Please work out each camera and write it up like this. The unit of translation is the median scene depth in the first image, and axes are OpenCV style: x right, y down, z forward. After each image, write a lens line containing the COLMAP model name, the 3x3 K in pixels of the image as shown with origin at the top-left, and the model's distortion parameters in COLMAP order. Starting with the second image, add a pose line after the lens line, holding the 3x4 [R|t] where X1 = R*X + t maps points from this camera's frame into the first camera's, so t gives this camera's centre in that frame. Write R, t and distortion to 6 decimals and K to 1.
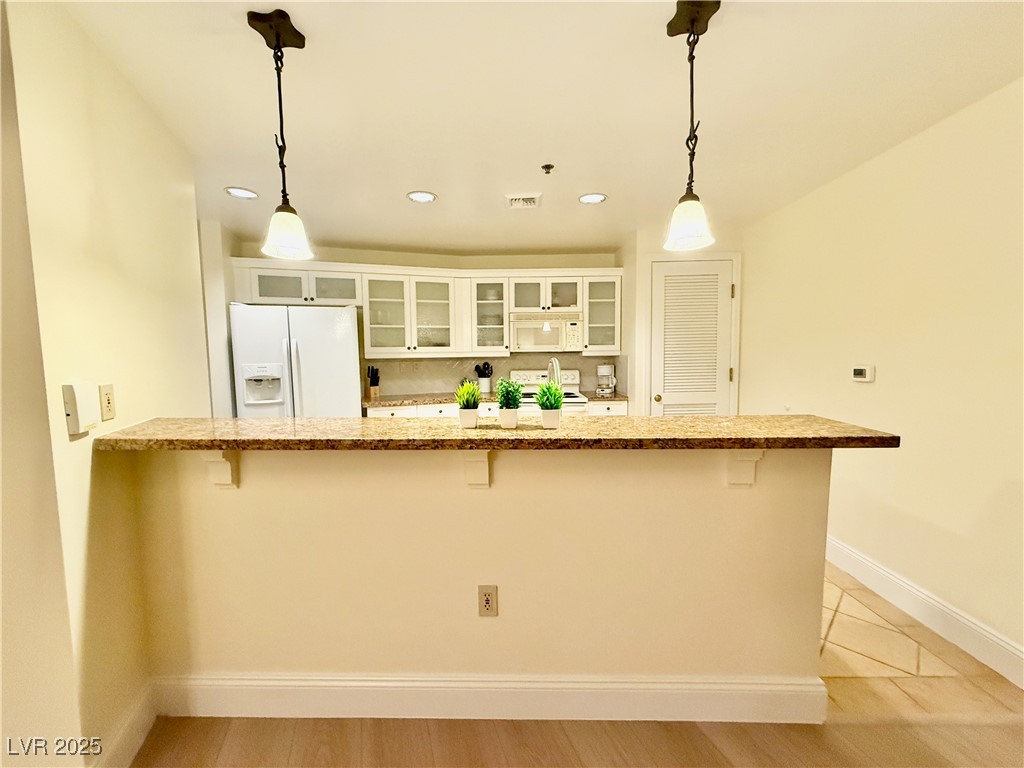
lens RADIAL K [[408.9, 0, 508.4], [0, 408.9, 383.2], [0, 0, 1]] dist [-0.000355, 0.000092]
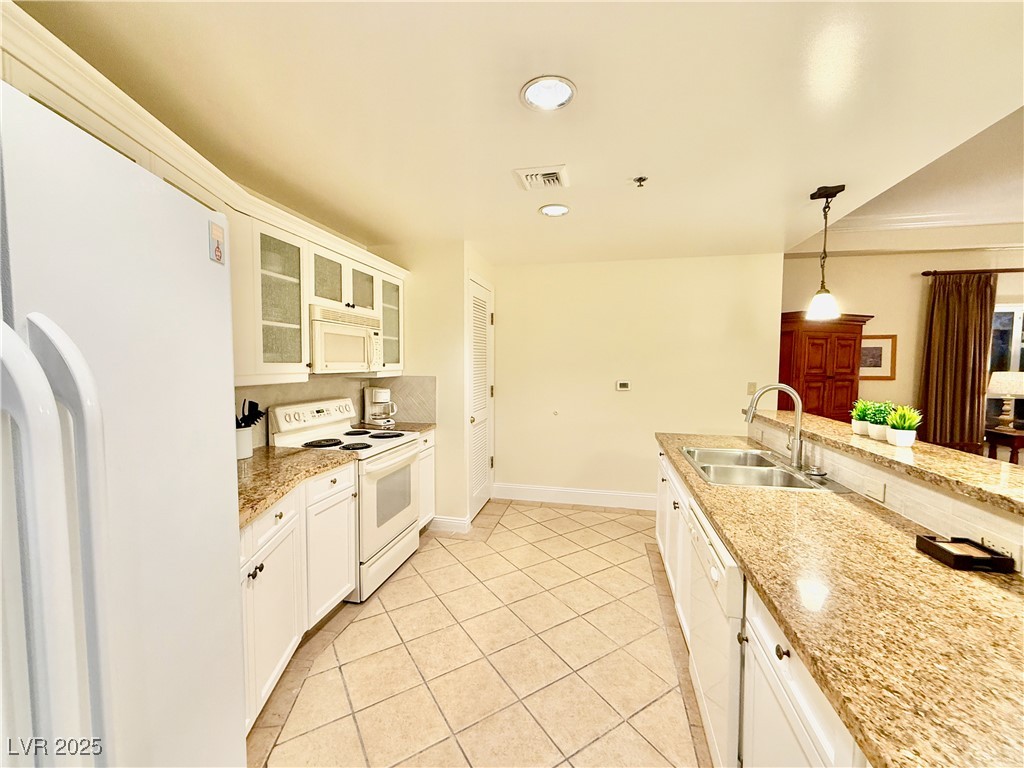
lens RADIAL K [[408.9, 0, 508.4], [0, 408.9, 383.2], [0, 0, 1]] dist [-0.000355, 0.000092]
pose [[0.201637, -0.036349, 0.978786, -0.501183], [0.066107, 0.997537, 0.023427, -0.059592], [-0.977227, 0.059981, 0.203543, 0.632690]]
